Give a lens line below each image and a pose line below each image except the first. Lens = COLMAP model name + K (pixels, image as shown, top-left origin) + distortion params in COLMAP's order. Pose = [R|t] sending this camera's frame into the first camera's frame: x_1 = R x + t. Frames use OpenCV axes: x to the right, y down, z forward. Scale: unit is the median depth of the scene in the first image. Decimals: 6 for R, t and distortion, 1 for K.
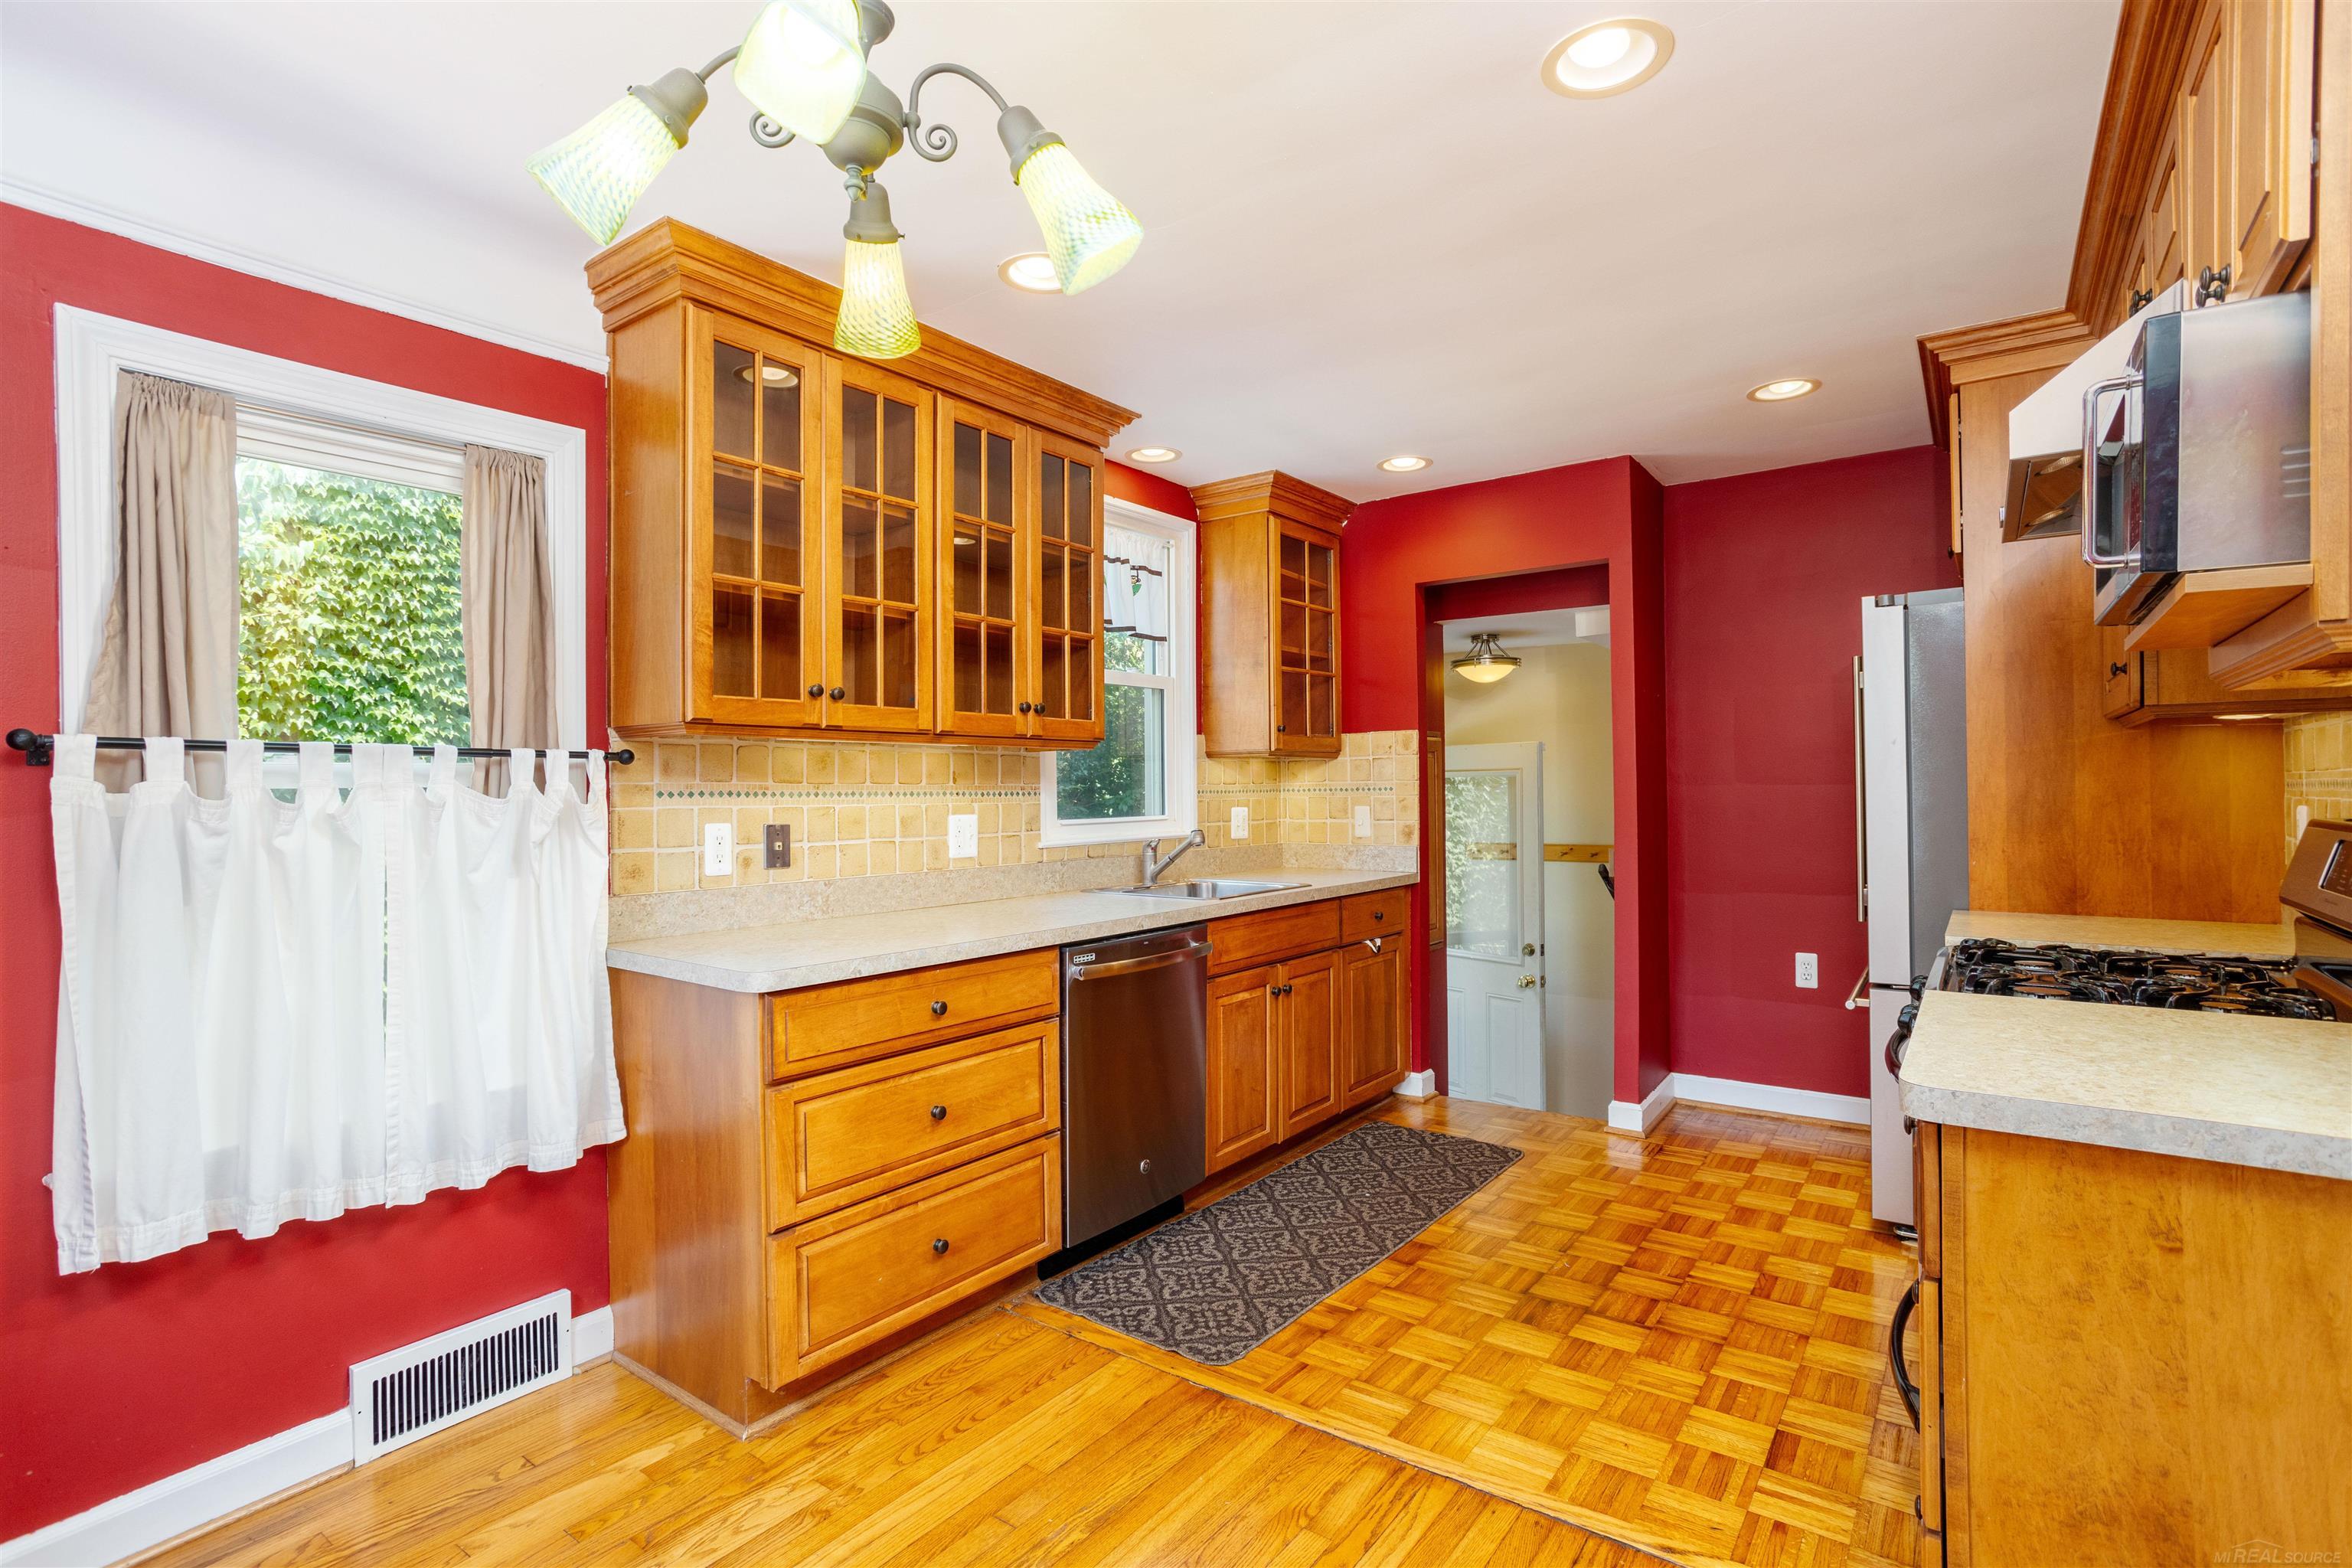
lens RADIAL K [[1128.7, 0, 1181.7], [0, 1128.7, 790.8], [0, 0, 1]] dist [-0.060061, 0.043542]
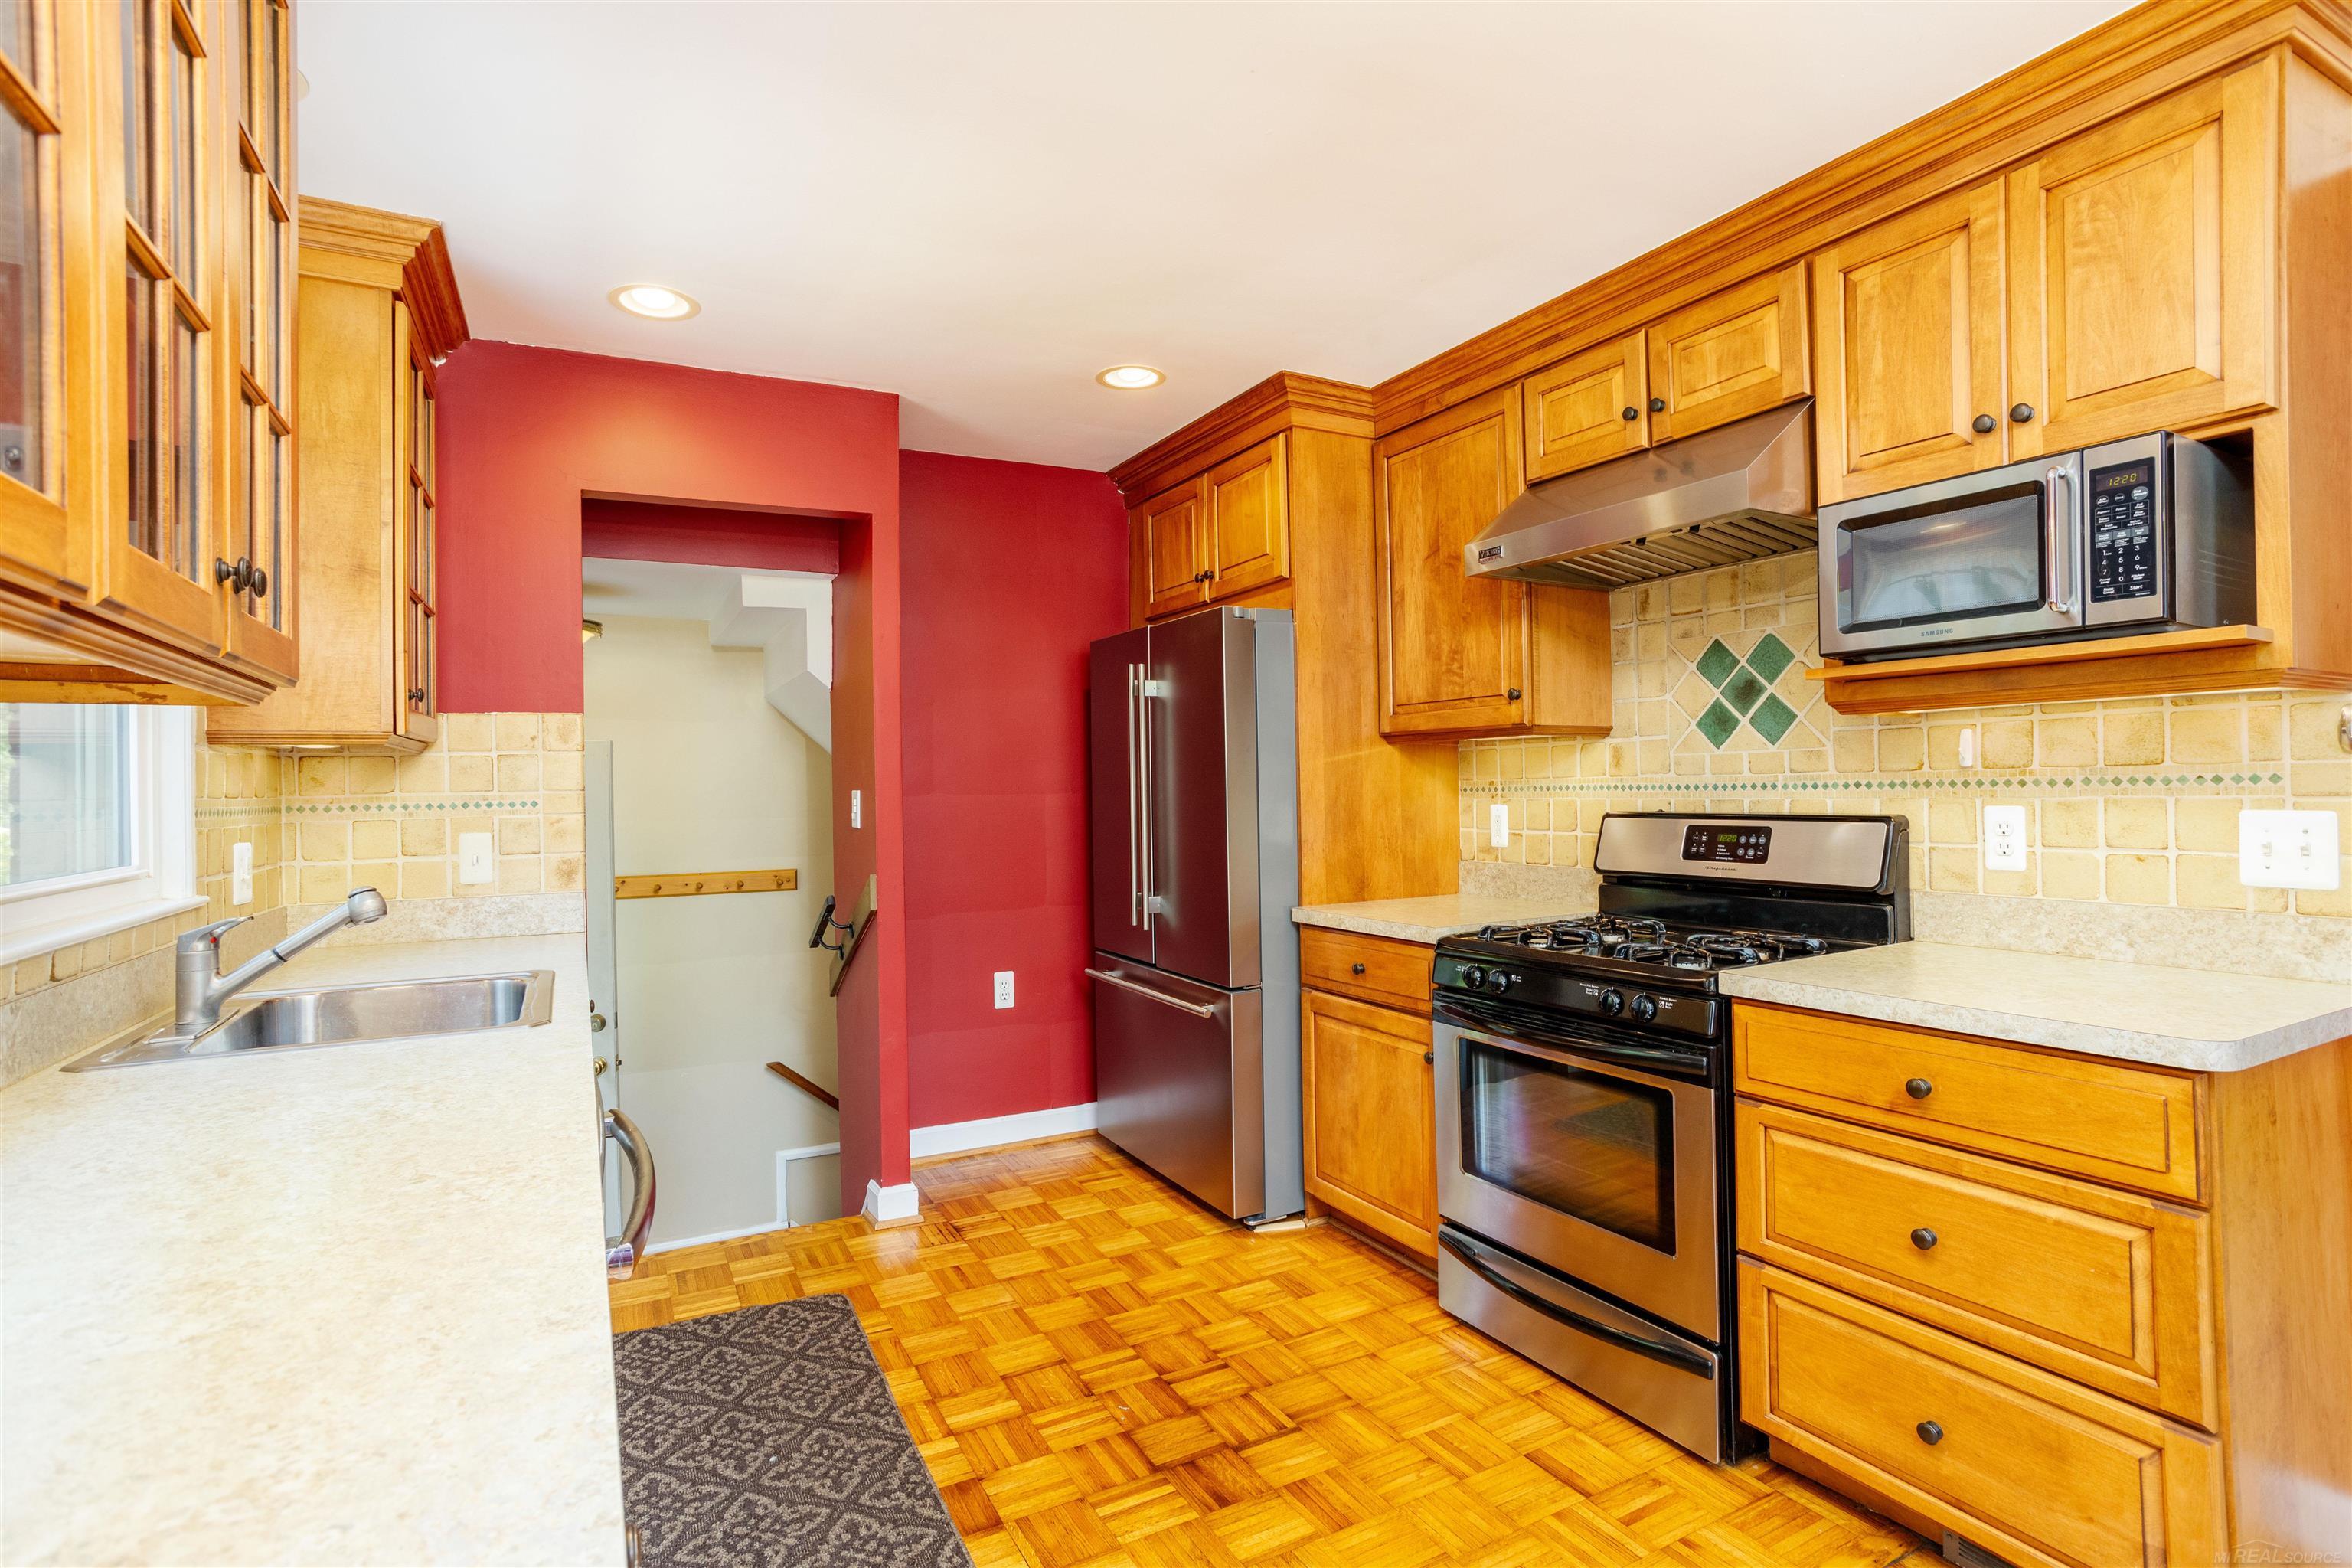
lens RADIAL K [[1128.7, 0, 1181.7], [0, 1128.7, 790.8], [0, 0, 1]] dist [-0.060061, 0.043542]
pose [[0.425053, 0.002700, 0.905165, -0.307146], [0.014560, 0.999846, -0.009820, 0.002900], [-0.905052, 0.017353, 0.424948, 0.561399]]
